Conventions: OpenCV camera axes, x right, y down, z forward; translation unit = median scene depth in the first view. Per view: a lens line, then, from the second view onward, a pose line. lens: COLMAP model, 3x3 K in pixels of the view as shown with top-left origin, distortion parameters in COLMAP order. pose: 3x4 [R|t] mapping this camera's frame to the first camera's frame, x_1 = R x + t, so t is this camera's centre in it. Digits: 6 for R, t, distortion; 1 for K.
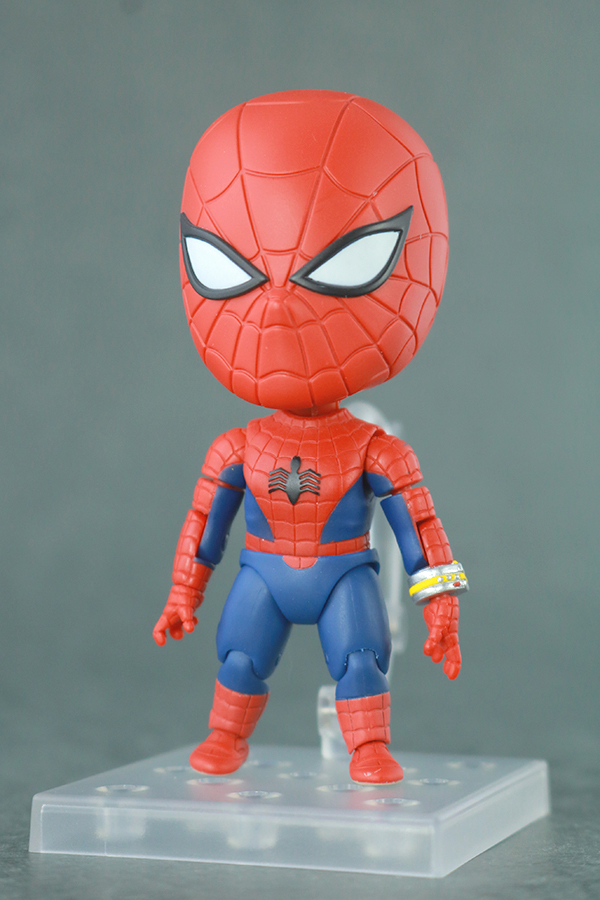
lens RADIAL K [[2298.0, 0, 298.5], [0, 2298.0, 449.4], [0, 0, 1]] dist [0.015641, 0.000000]
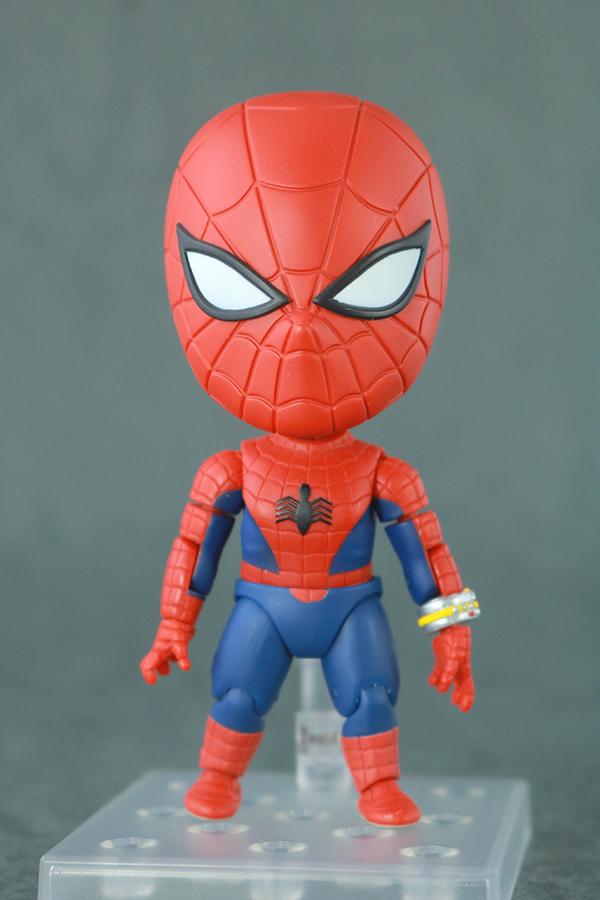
lens RADIAL K [[2298.0, 0, 303.3], [0, 2298.0, 447.8], [0, 0, 1]] dist [0.015641, 0.000000]
pose [[0.980436, -0.016101, 0.196177, -0.186730], [0.006106, 0.998657, 0.051448, -0.060431], [-0.196742, -0.049244, 0.979218, 0.076001]]
